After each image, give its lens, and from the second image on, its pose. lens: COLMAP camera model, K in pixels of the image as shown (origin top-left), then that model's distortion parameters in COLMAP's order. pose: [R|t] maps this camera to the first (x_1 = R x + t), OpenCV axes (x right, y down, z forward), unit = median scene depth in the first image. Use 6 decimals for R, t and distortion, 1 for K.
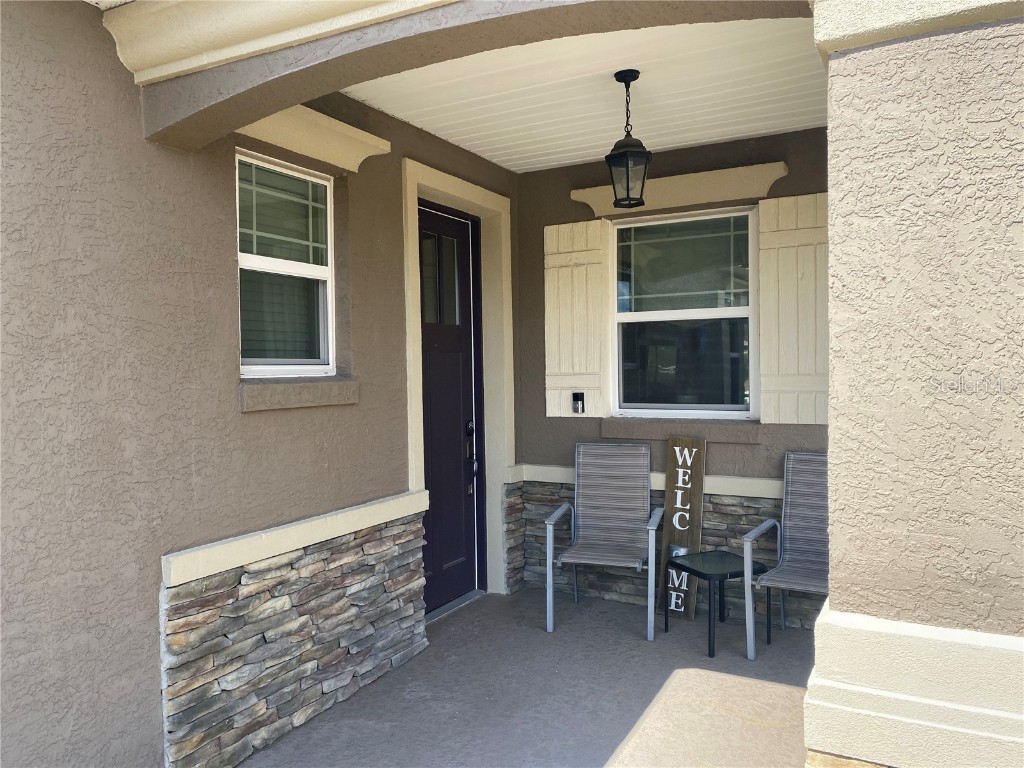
lens RADIAL K [[777.8, 0, 515.0], [0, 777.8, 380.4], [0, 0, 1]] dist [0.046869, -0.071000]
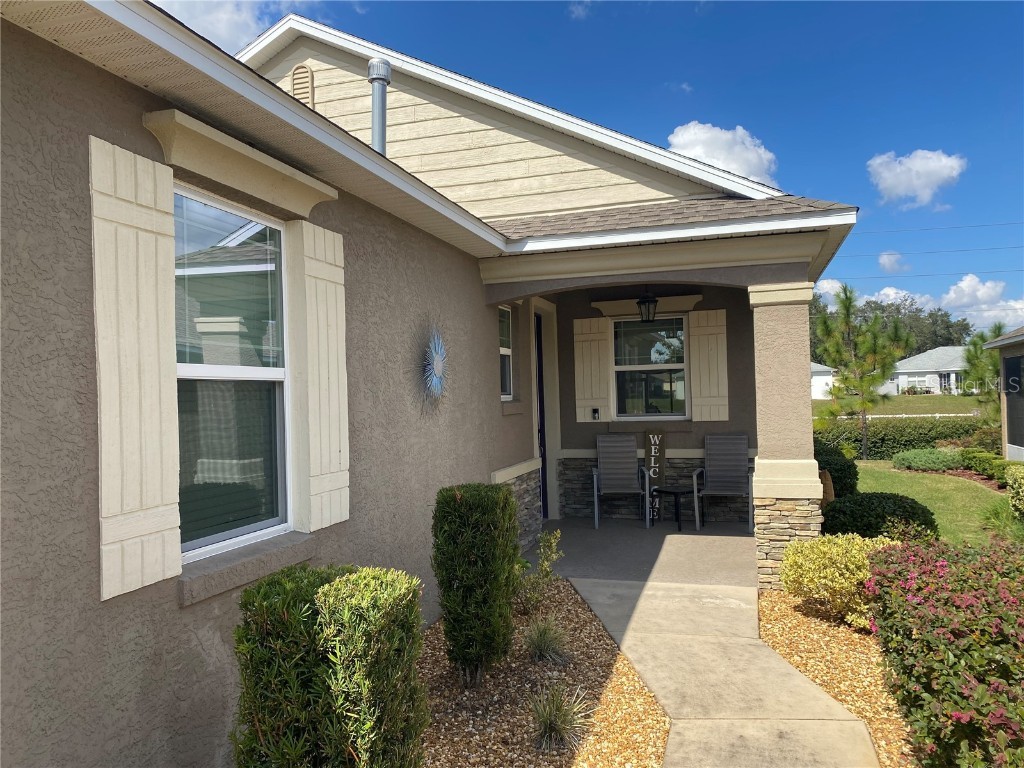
lens RADIAL K [[777.8, 0, 509.4], [0, 777.8, 387.2], [0, 0, 1]] dist [0.046869, -0.071000]
pose [[0.980557, -0.014299, 0.195712, -0.513410], [0.020744, 0.999307, -0.030921, 0.018470], [-0.195134, 0.034380, 0.980174, -0.836159]]
